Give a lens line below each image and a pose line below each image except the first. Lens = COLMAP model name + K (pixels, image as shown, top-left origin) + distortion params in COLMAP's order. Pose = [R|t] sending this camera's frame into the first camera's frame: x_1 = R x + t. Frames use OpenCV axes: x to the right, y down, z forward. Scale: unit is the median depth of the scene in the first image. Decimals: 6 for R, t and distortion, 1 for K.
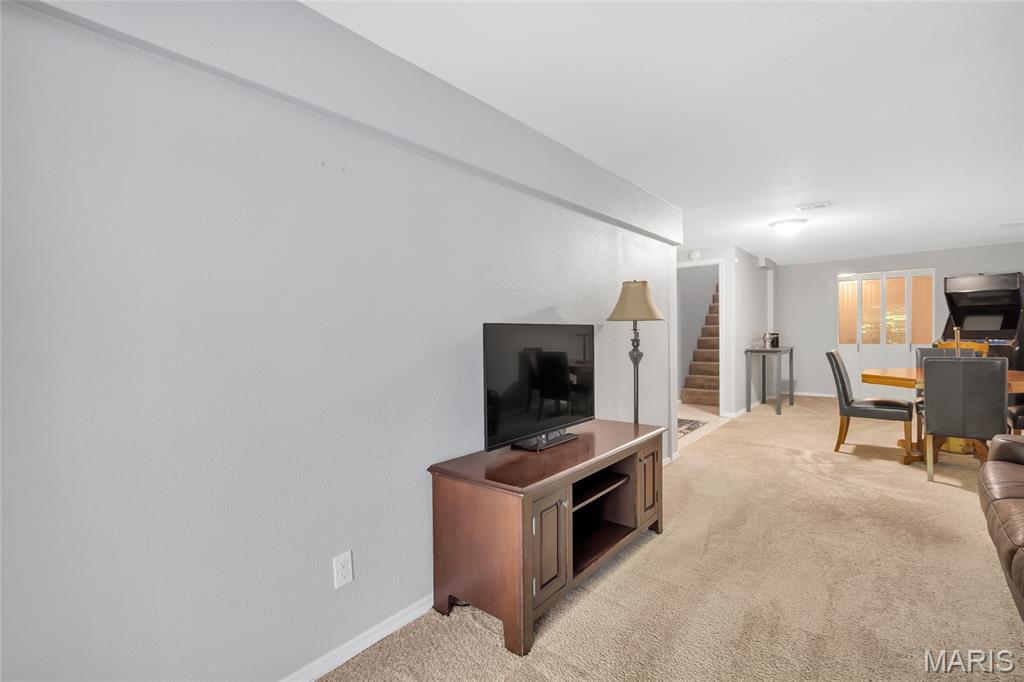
lens RADIAL K [[471.3, 0, 509.5], [0, 471.3, 339.3], [0, 0, 1]] dist [-0.006066, 0.000258]
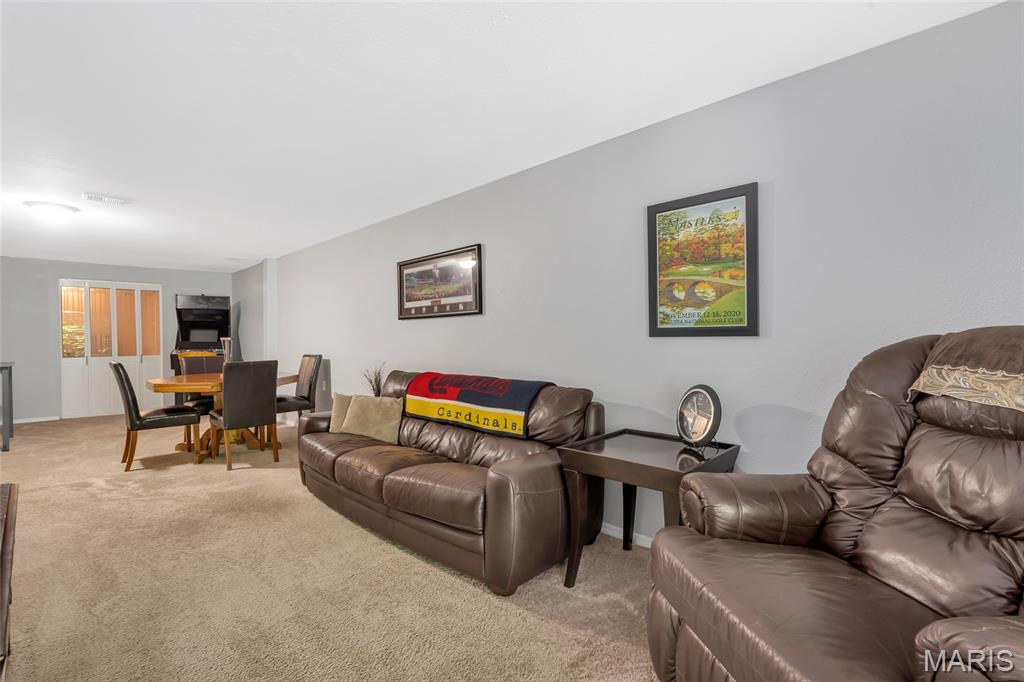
lens RADIAL K [[471.3, 0, 509.7], [0, 471.3, 341.6], [0, 0, 1]] dist [-0.006066, 0.000258]
pose [[0.083173, 0.005103, 0.996522, -0.180331], [0.020937, 0.999757, -0.006867, 0.008114], [-0.996315, 0.021435, 0.083046, 0.191138]]
